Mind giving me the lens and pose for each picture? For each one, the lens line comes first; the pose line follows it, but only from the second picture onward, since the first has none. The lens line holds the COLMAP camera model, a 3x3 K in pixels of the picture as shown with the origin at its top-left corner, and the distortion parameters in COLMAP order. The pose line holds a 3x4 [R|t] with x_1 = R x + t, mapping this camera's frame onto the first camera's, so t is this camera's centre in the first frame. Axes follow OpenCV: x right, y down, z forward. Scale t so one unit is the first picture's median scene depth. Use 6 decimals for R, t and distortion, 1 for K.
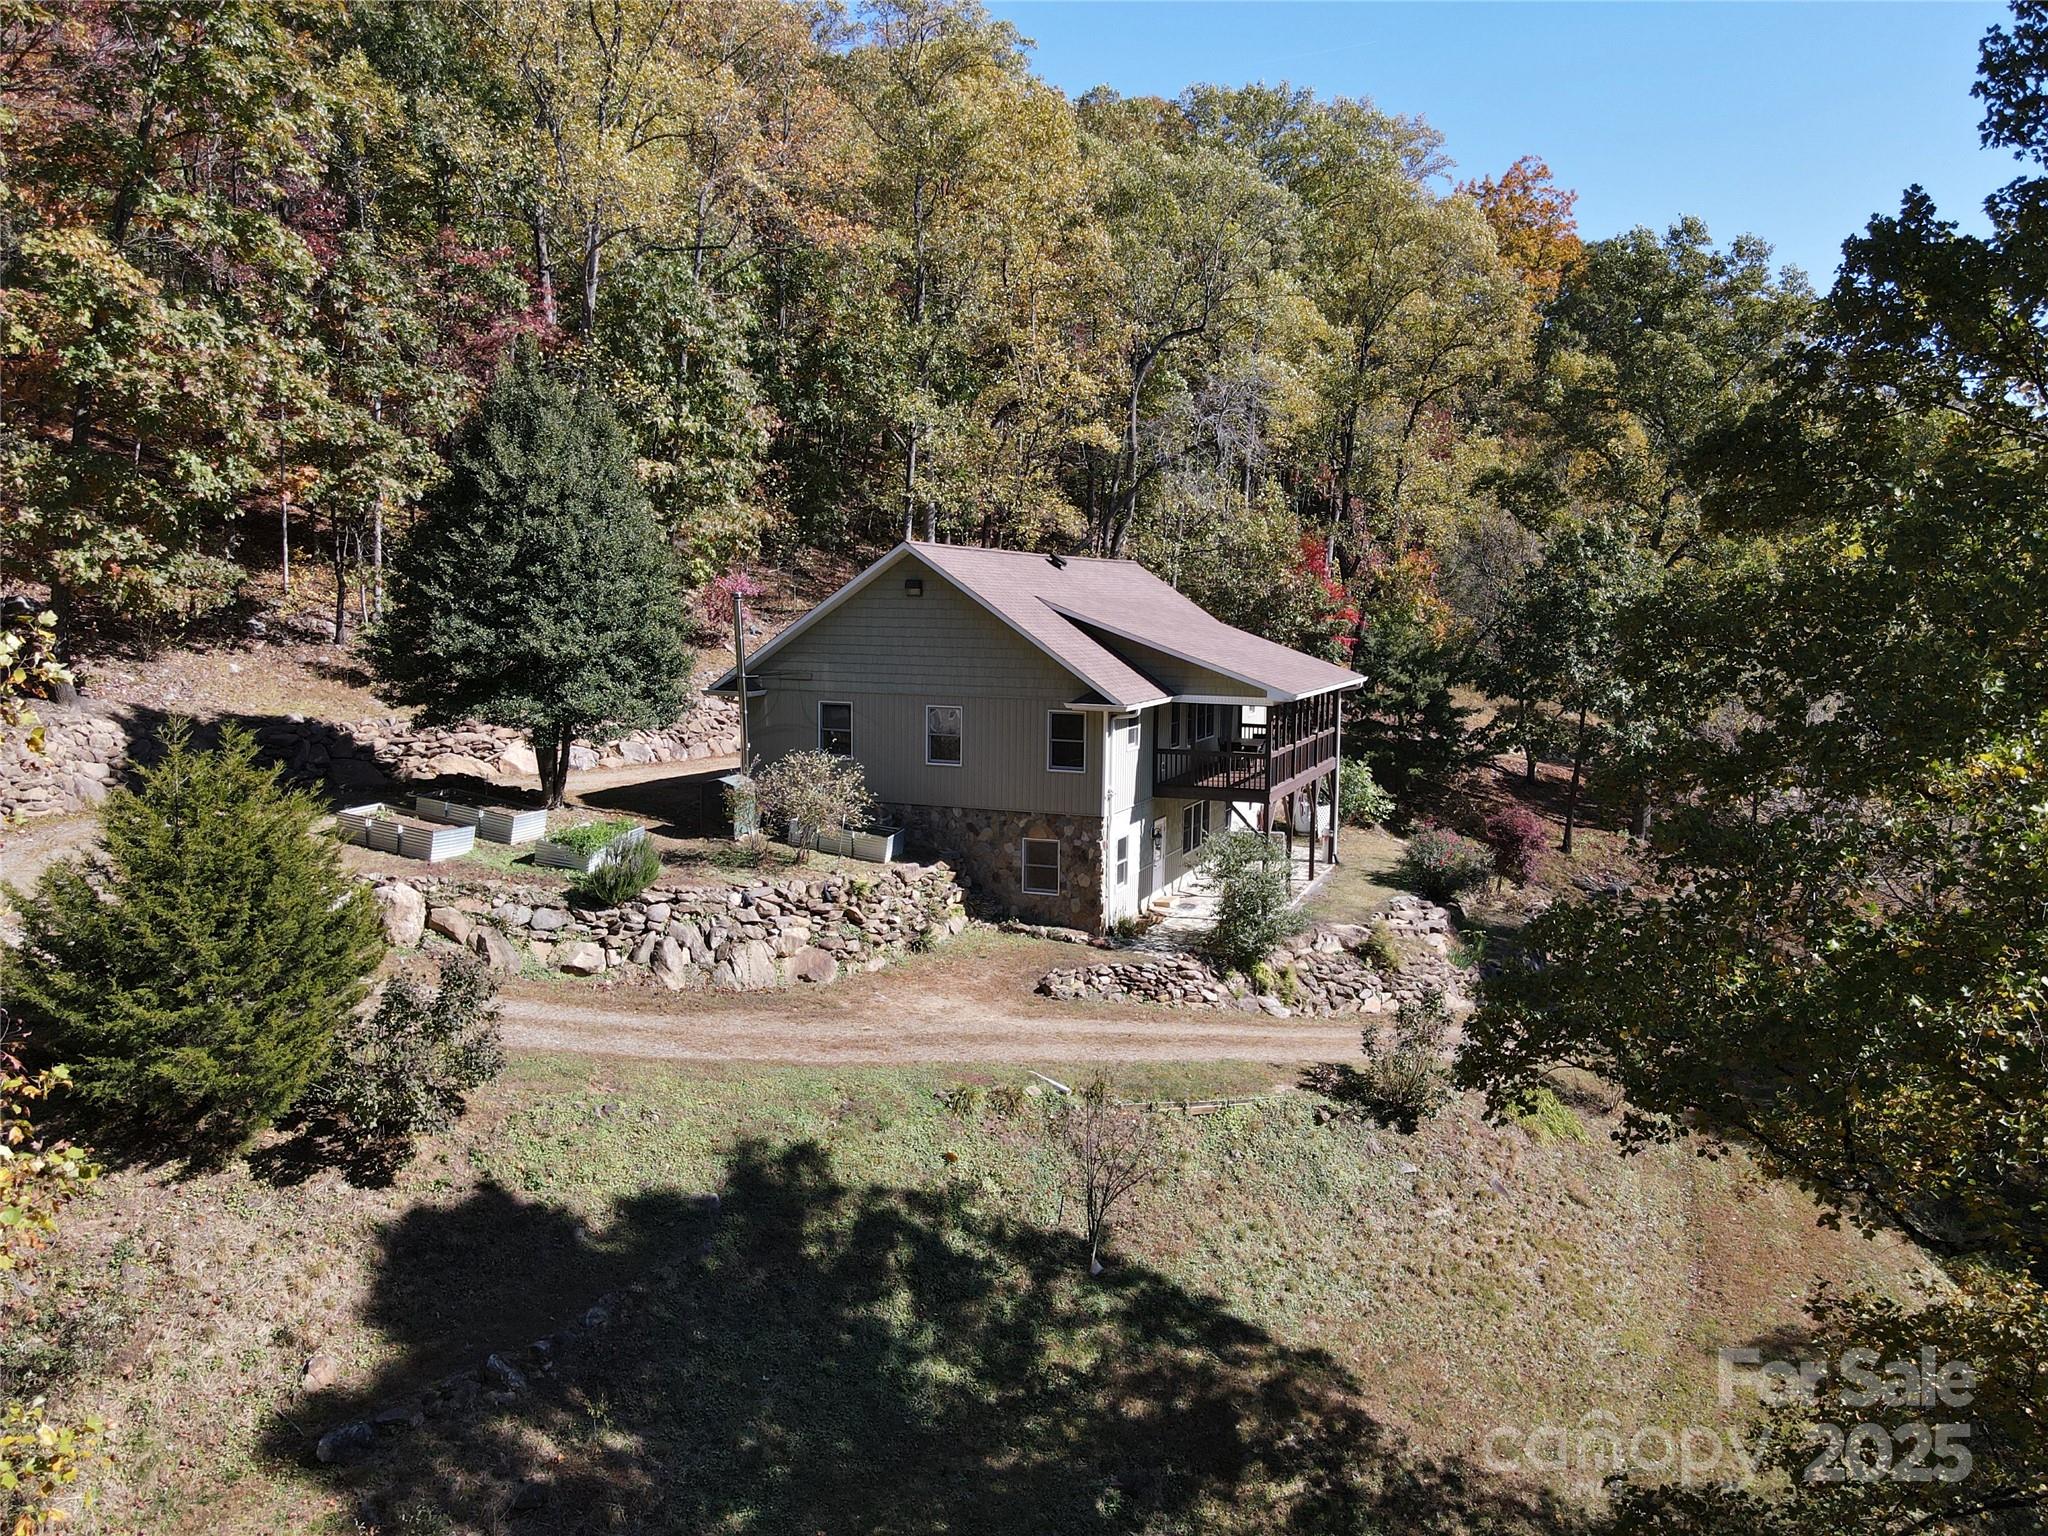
lens RADIAL K [[1513.7, 0, 1030.1], [0, 1513.7, 731.4], [0, 0, 1]] dist [0.003370, -0.008355]
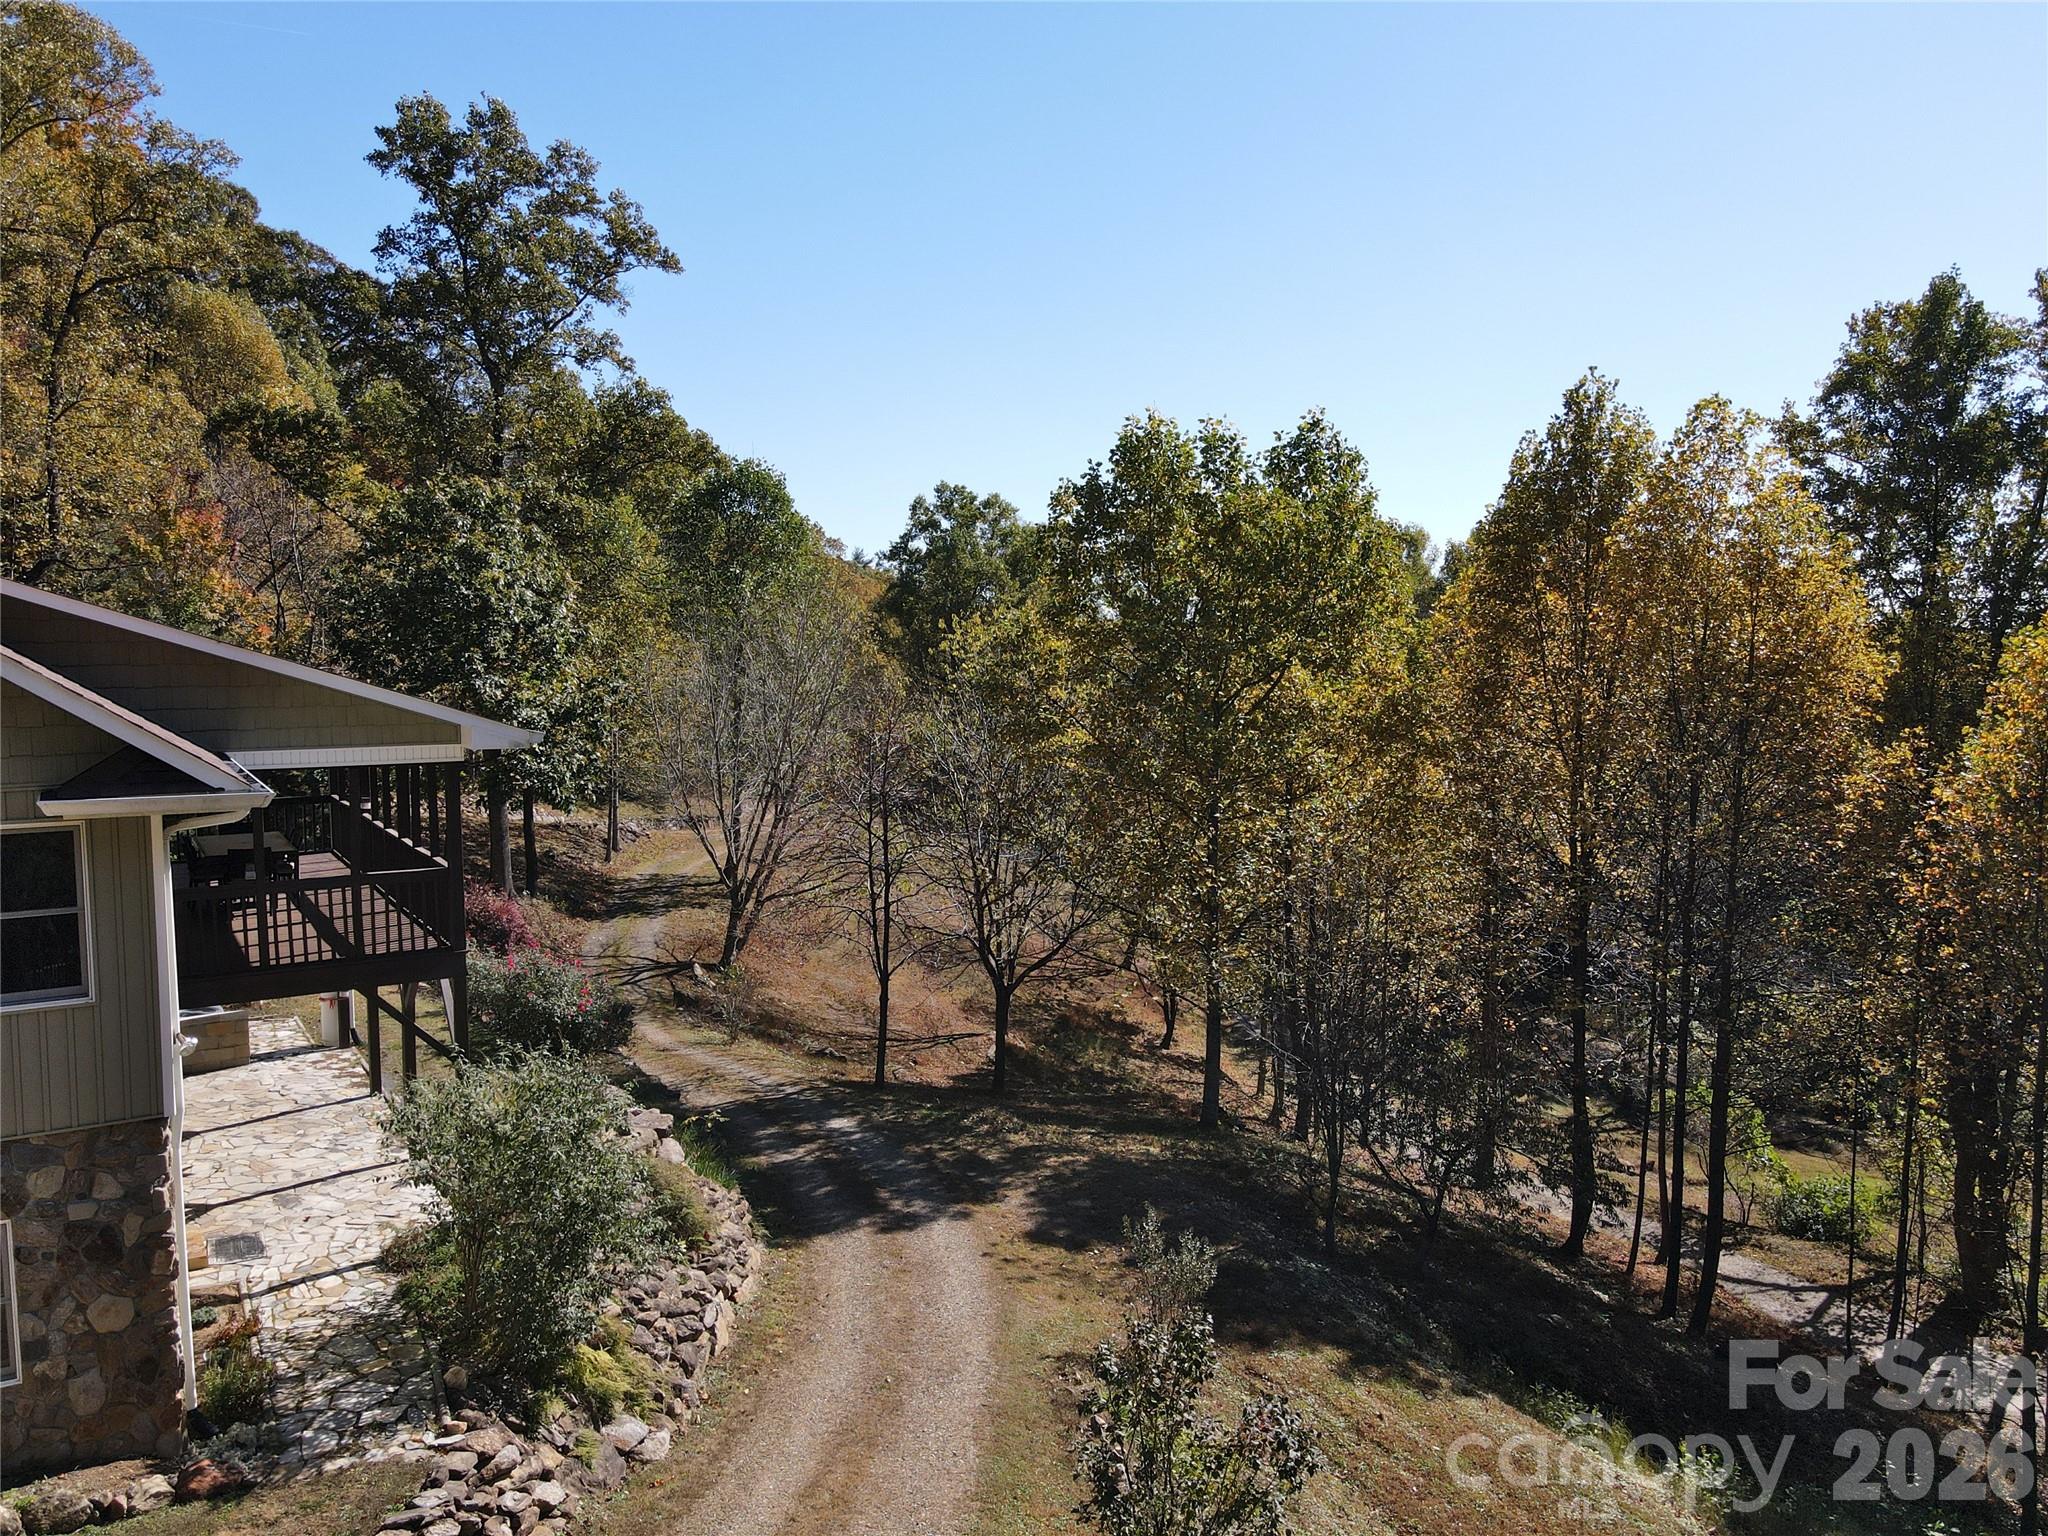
lens RADIAL K [[1513.7, 0, 1030.1], [0, 1513.7, 731.4], [0, 0, 1]] dist [0.003370, -0.008355]
pose [[0.588489, -0.071437, 0.805343, -0.107673], [0.083964, 0.996103, 0.027002, -0.023808], [-0.804133, 0.051729, 0.592194, 0.624619]]
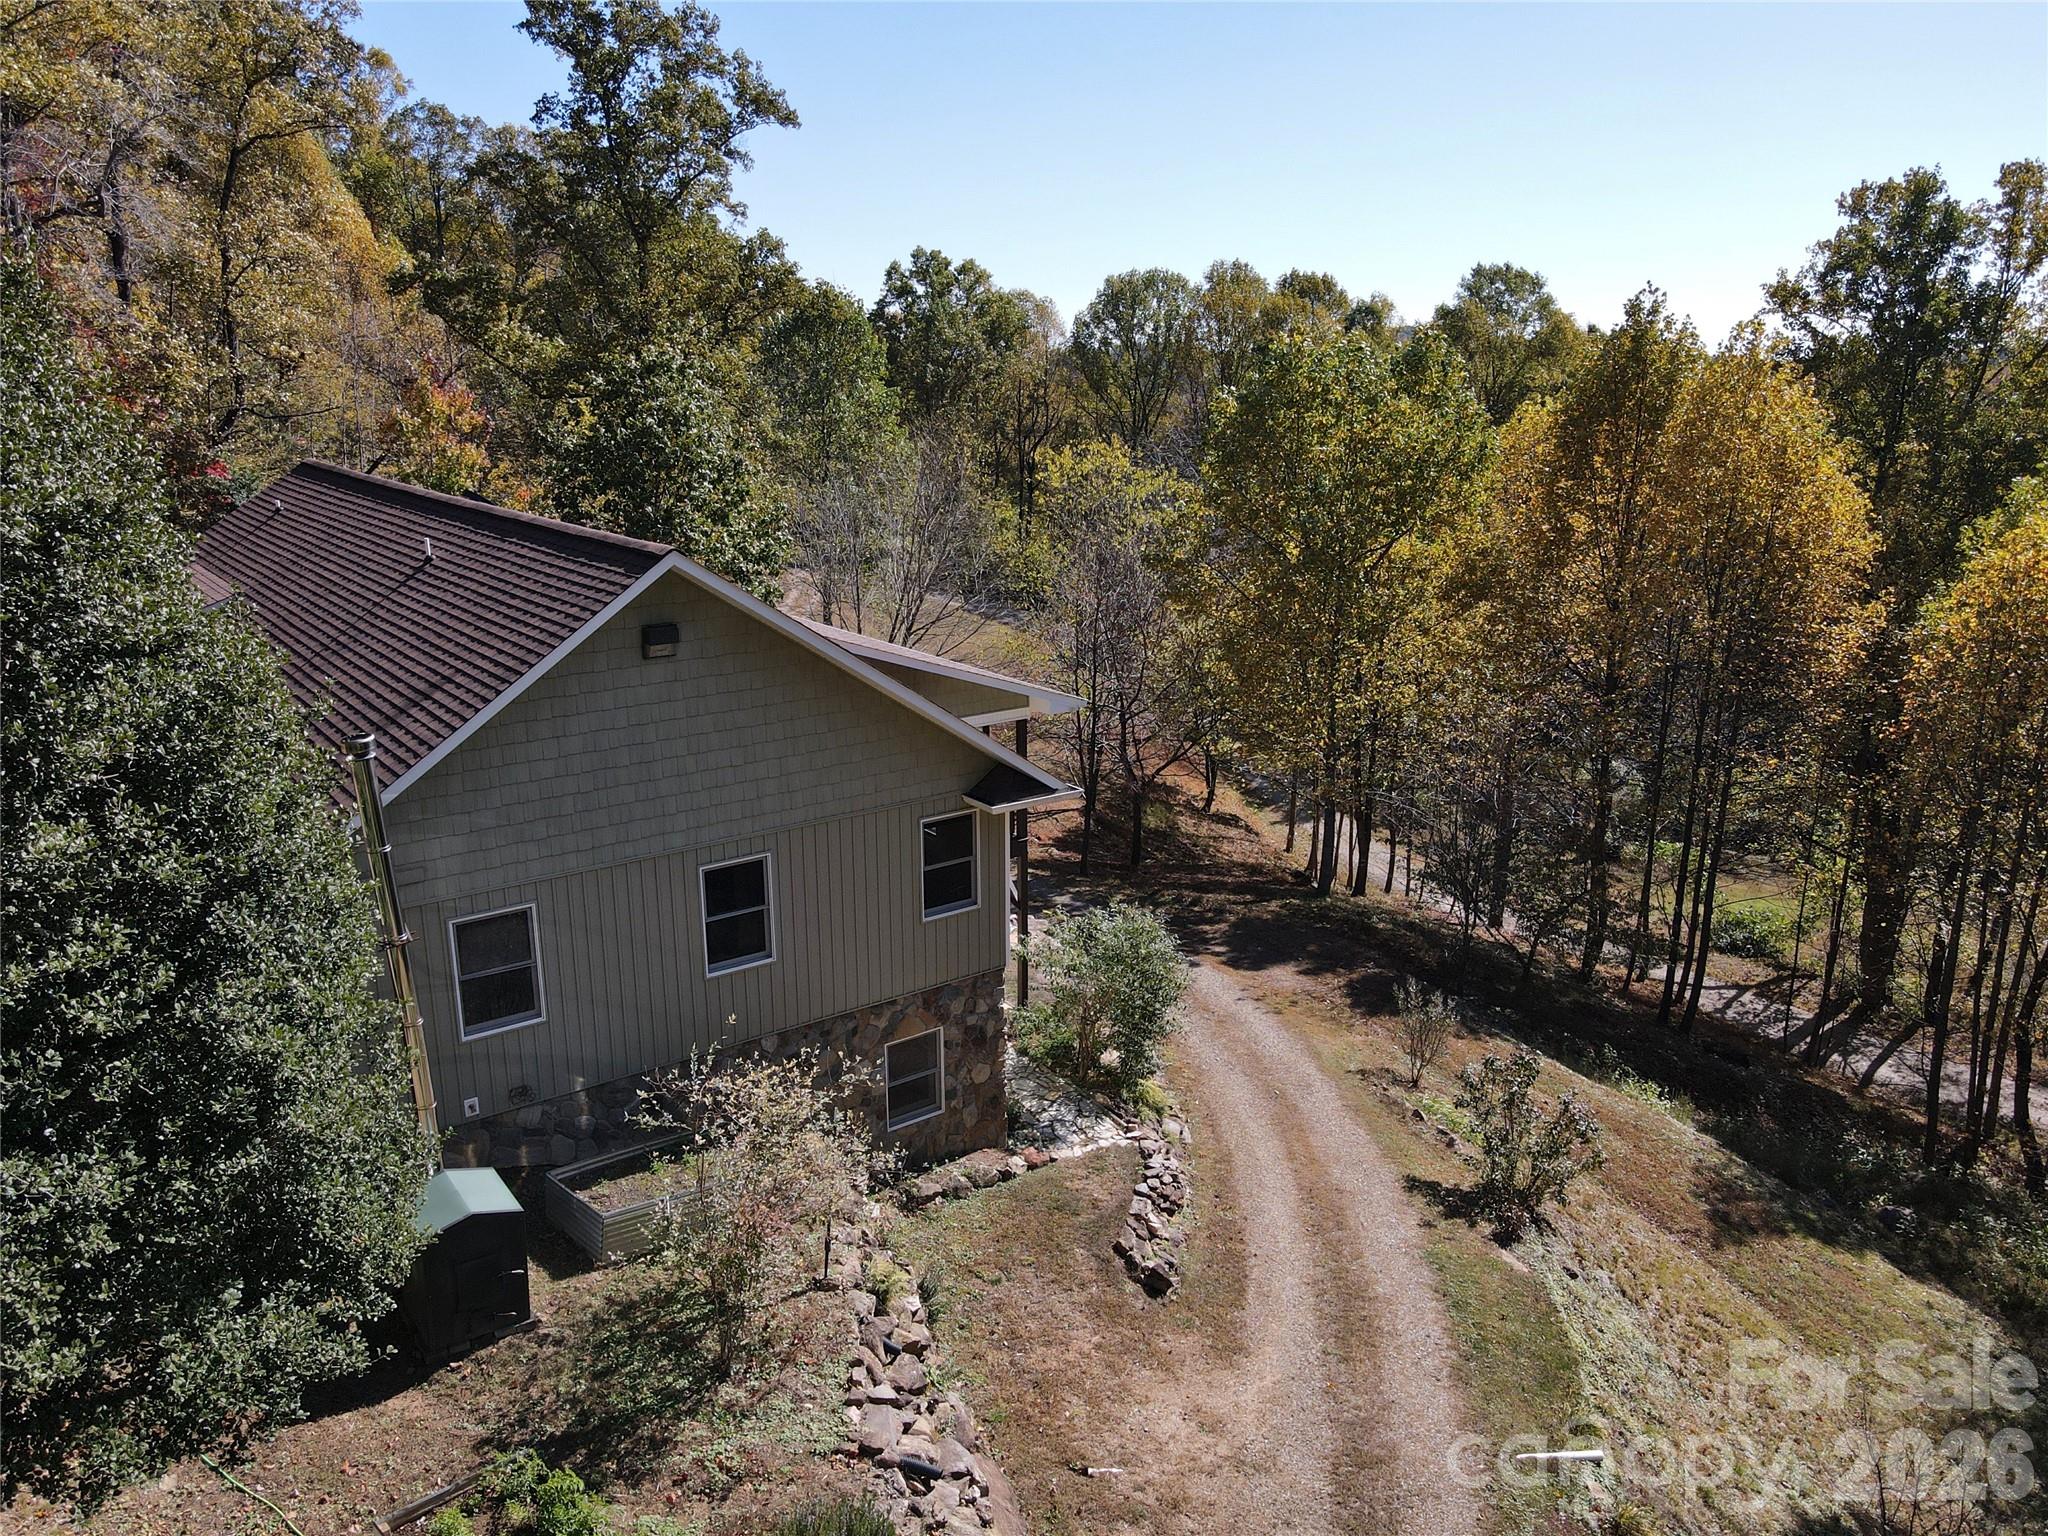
lens RADIAL K [[1513.7, 0, 1030.1], [0, 1513.7, 731.4], [0, 0, 1]] dist [0.003370, -0.008355]
pose [[0.531925, -0.225200, 0.816297, -0.421570], [0.087660, 0.973453, 0.211434, -0.163067], [-0.842242, -0.040911, 0.537545, 0.660795]]
